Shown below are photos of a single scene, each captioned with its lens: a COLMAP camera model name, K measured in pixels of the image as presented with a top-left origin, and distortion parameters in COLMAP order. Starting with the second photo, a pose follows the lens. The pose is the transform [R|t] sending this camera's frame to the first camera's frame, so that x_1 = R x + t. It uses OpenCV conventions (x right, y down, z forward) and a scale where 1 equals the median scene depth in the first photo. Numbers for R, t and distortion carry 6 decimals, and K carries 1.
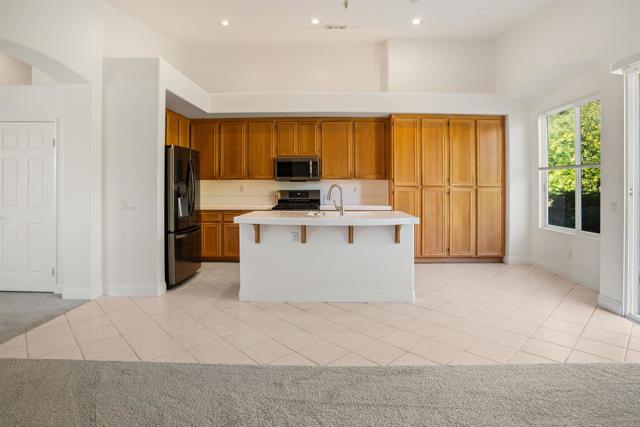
lens RADIAL K [[346.7, 0, 318.4], [0, 346.7, 183.0], [0, 0, 1]] dist [-0.037866, 0.000189]
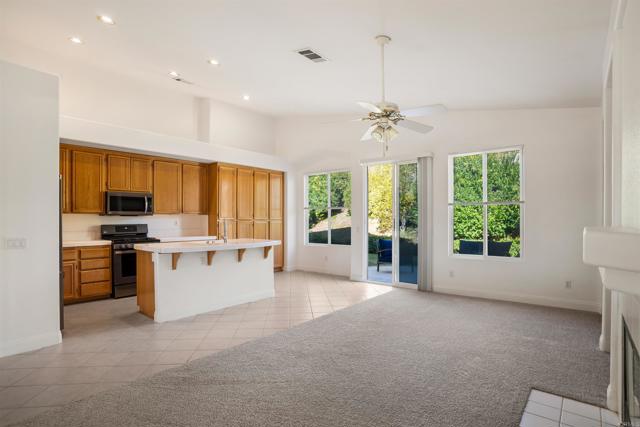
lens RADIAL K [[354.2, 0, 303.5], [0, 354.2, 218.7], [0, 0, 1]] dist [-0.000267, 0.000448]
pose [[0.652452, -0.002117, 0.757827, -0.563460], [-0.001815, 0.999989, 0.004357, -0.001552], [-0.757828, -0.004218, 0.652441, -0.074146]]
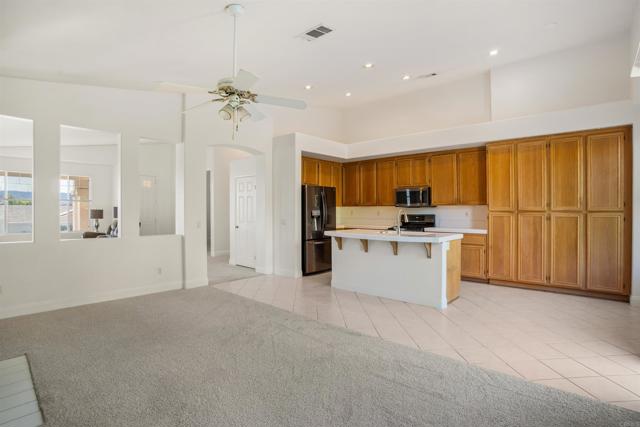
lens RADIAL K [[322.2, 0, 320.0], [0, 322.2, 213.5], [0, 0, 1]] dist [-0.059248, 0.028491]
pose [[0.759823, 0.003435, -0.650121, 0.460713], [0.005867, 0.999909, 0.012141, 0.001708], [0.650103, -0.013039, 0.759734, -0.068465]]
